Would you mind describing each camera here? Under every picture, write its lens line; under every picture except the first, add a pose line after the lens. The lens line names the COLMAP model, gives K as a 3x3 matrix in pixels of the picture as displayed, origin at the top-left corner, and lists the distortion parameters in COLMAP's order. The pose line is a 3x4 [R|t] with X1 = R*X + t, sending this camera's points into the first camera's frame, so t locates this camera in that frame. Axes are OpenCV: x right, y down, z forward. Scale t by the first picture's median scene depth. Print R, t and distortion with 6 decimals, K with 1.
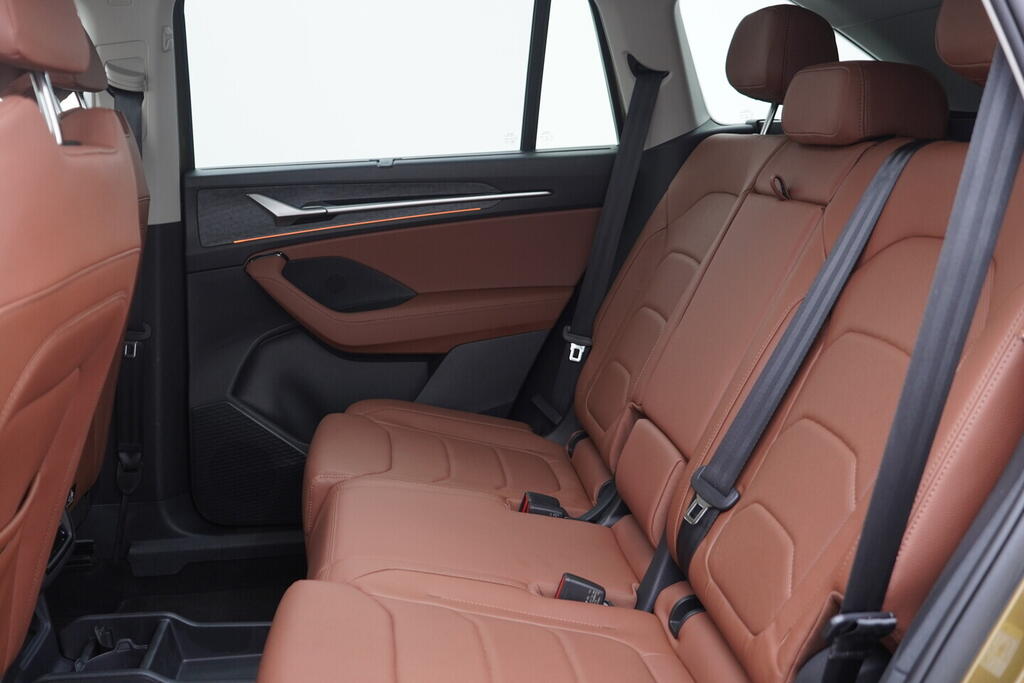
lens RADIAL K [[1080.3, 0, 512.0], [0, 1080.3, 341.5], [0, 0, 1]] dist [-0.002195, 0.014786]
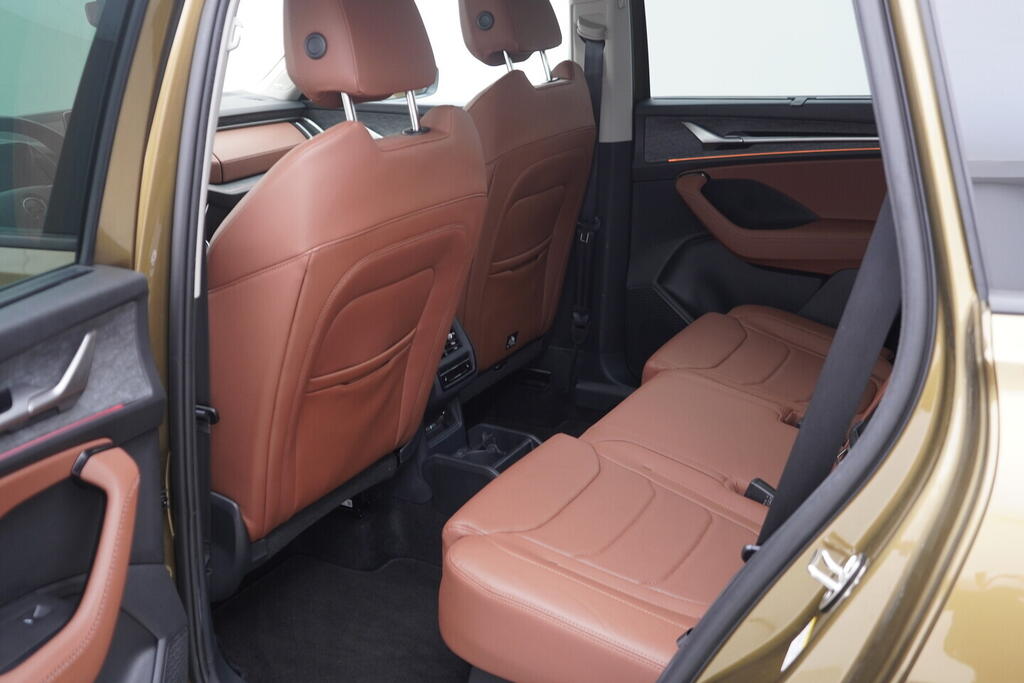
lens RADIAL K [[1080.3, 0, 512.0], [0, 1080.3, 341.5], [0, 0, 1]] dist [-0.002195, 0.014786]
pose [[0.802176, 0.186448, -0.567231, 0.335581], [-0.101784, 0.978791, 0.177785, -0.090521], [0.588349, -0.084880, 0.804140, -0.113726]]
